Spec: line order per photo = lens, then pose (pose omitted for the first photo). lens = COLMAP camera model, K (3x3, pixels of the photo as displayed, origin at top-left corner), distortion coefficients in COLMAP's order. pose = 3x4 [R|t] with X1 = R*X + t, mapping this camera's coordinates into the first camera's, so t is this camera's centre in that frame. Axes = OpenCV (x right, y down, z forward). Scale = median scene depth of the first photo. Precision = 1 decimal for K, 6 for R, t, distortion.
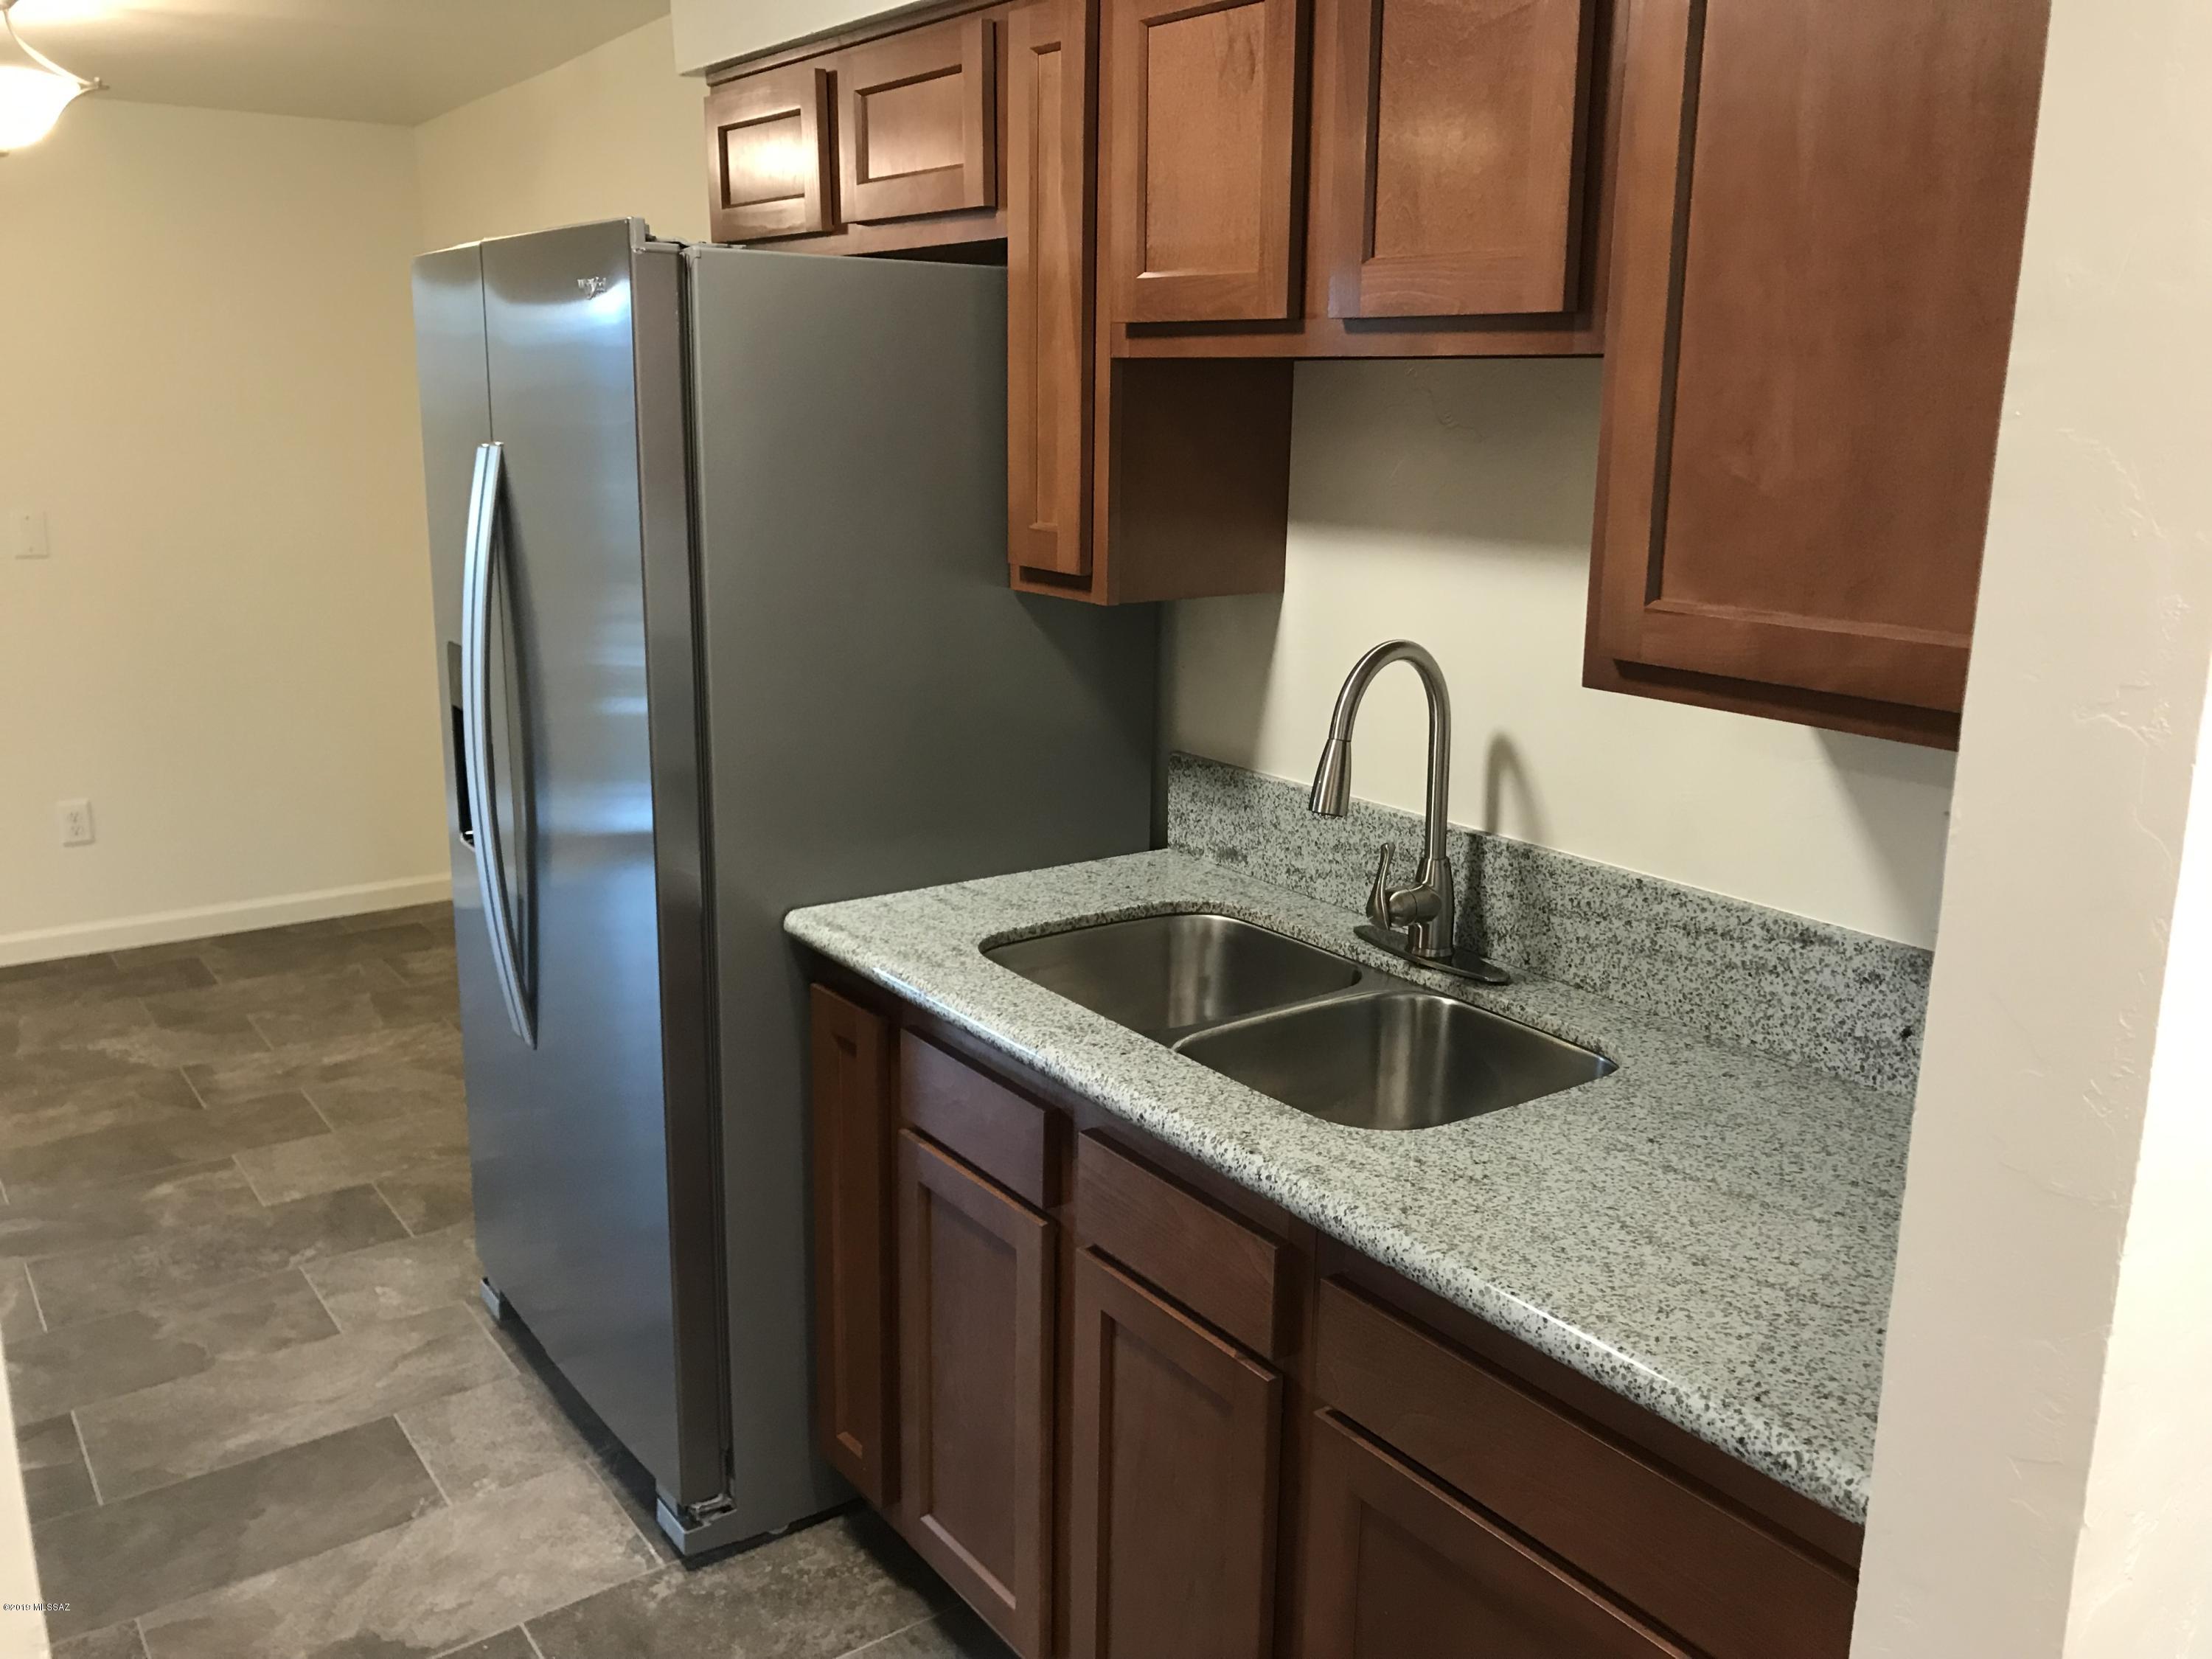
lens RADIAL K [[1826.2, 0, 1106.0], [0, 1826.2, 829.5], [0, 0, 1]] dist [-0.001888, -0.000659]
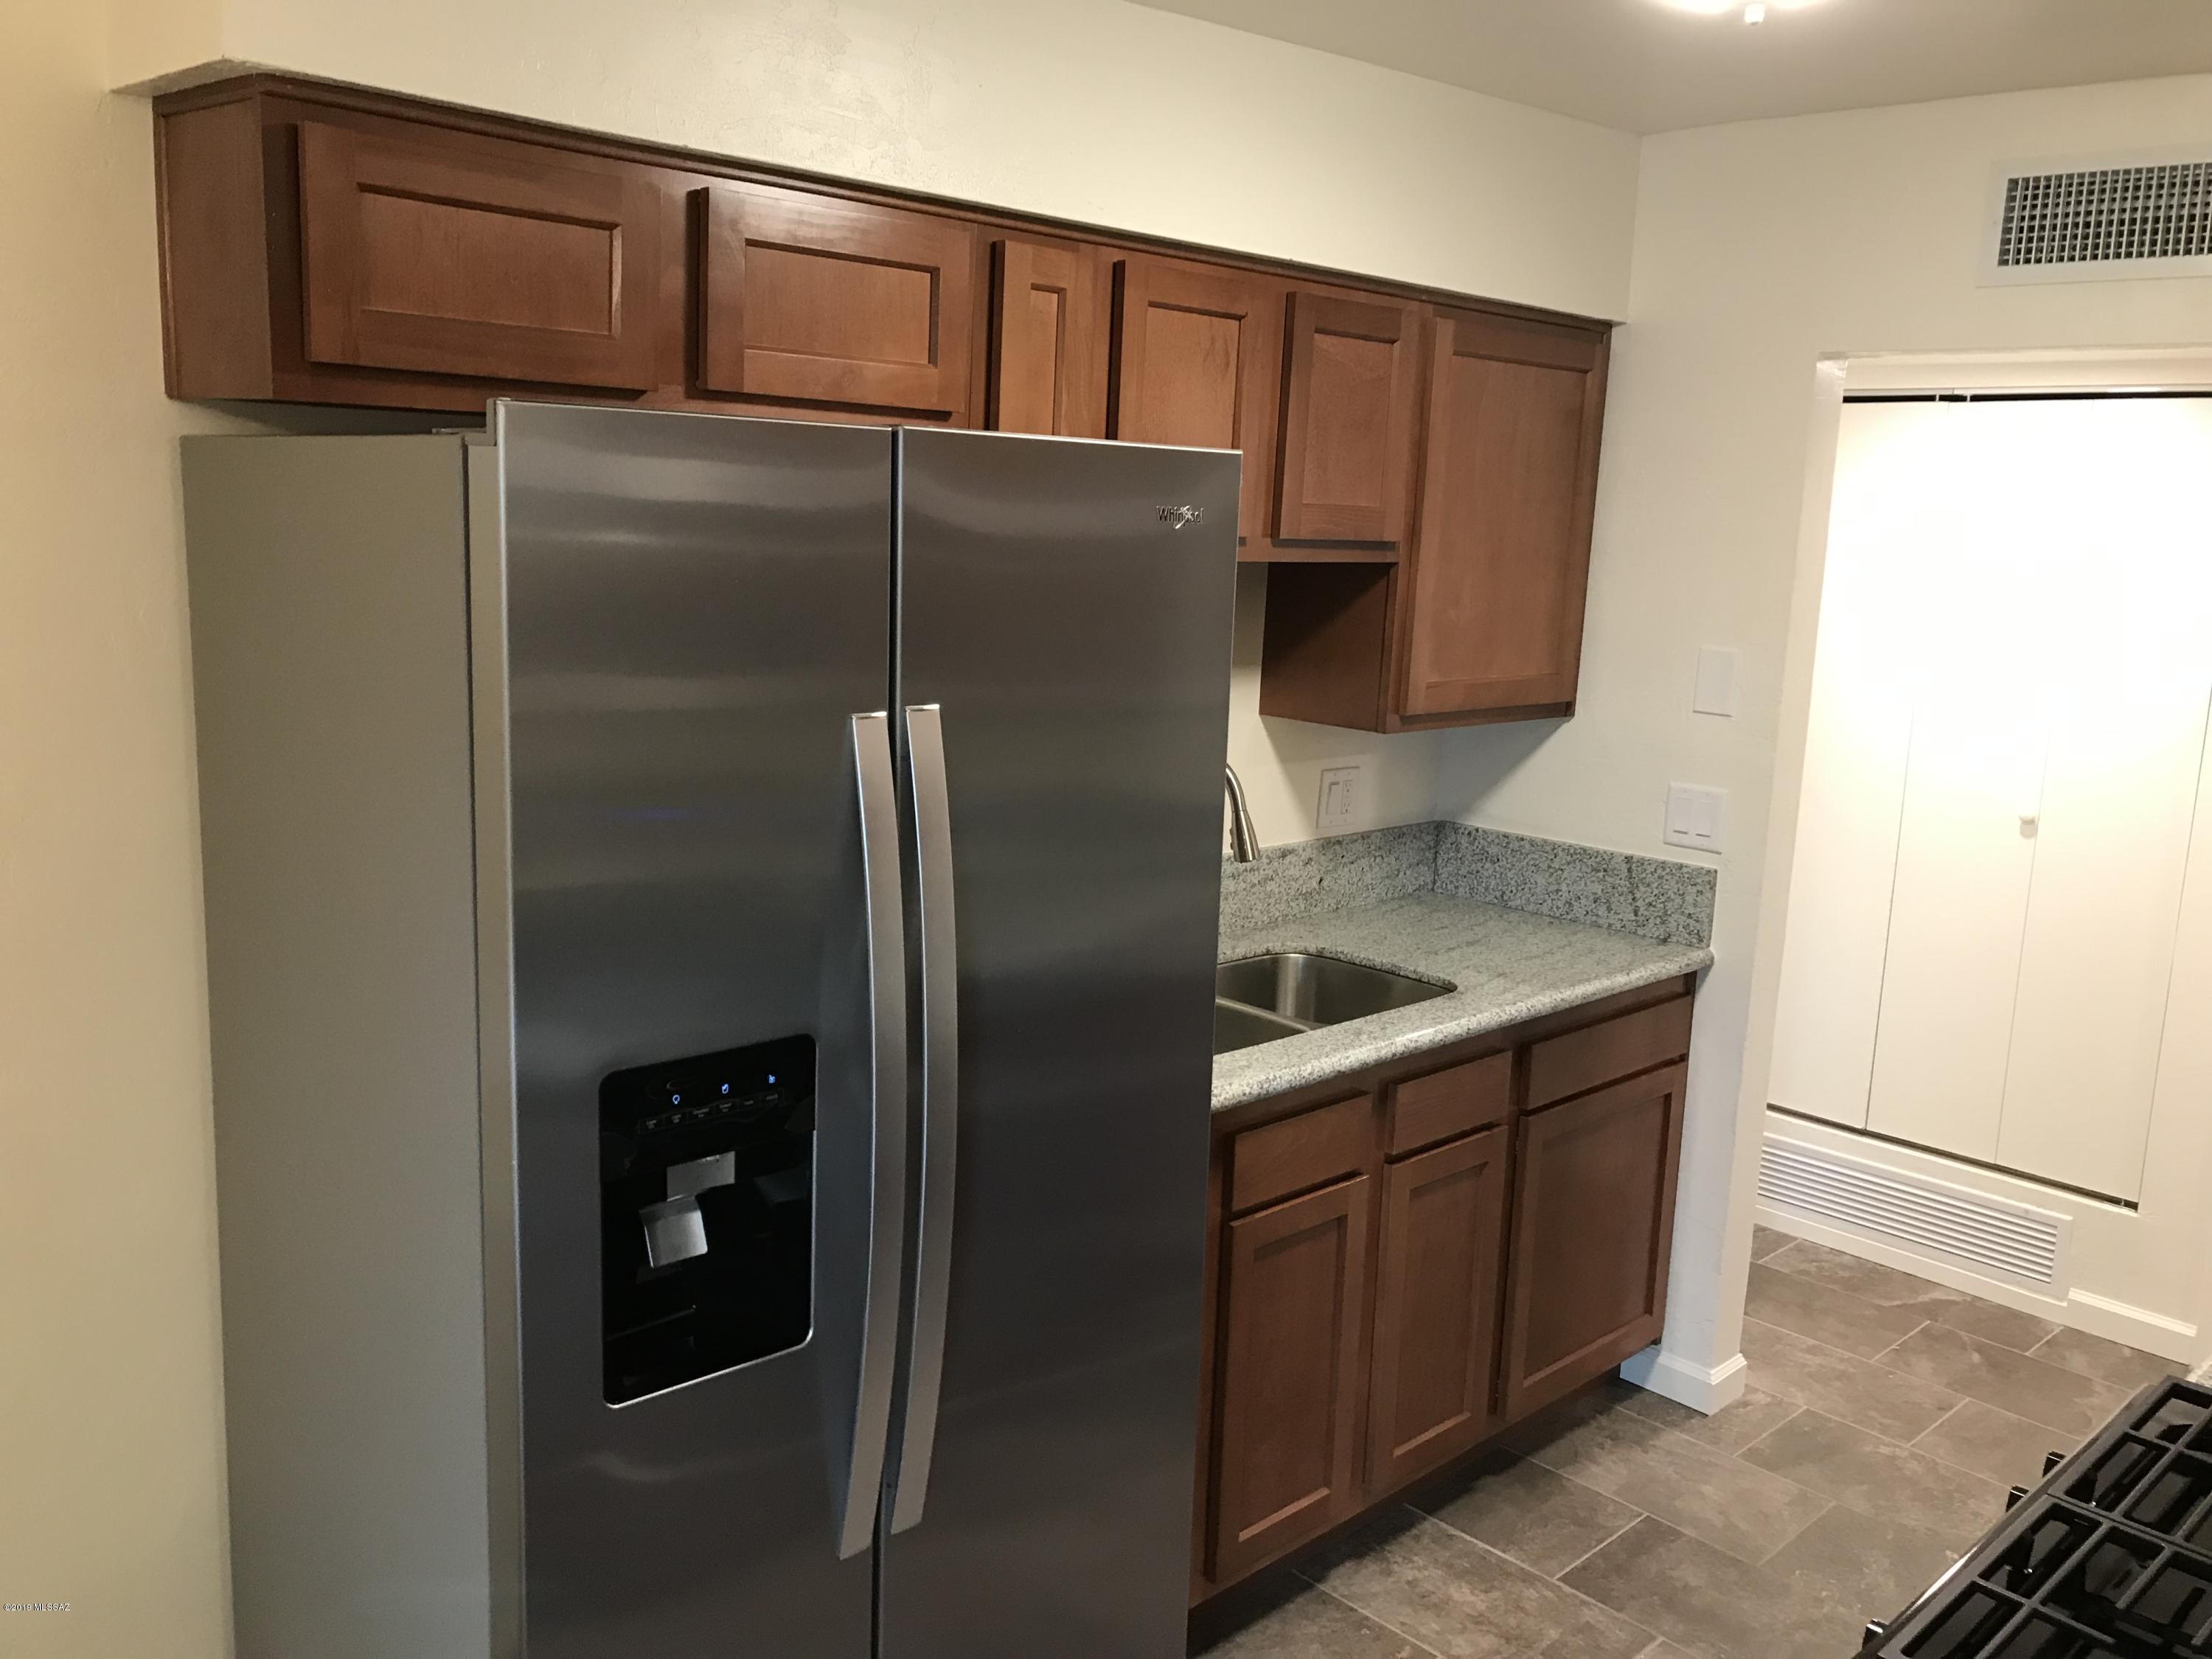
lens RADIAL K [[1826.2, 0, 1106.0], [0, 1826.2, 829.5], [0, 0, 1]] dist [-0.001888, -0.000659]
pose [[-0.155245, -0.195807, 0.968276, -1.423261], [0.188040, 0.956382, 0.223551, -0.425249], [-0.969814, 0.216780, -0.111654, 1.395546]]
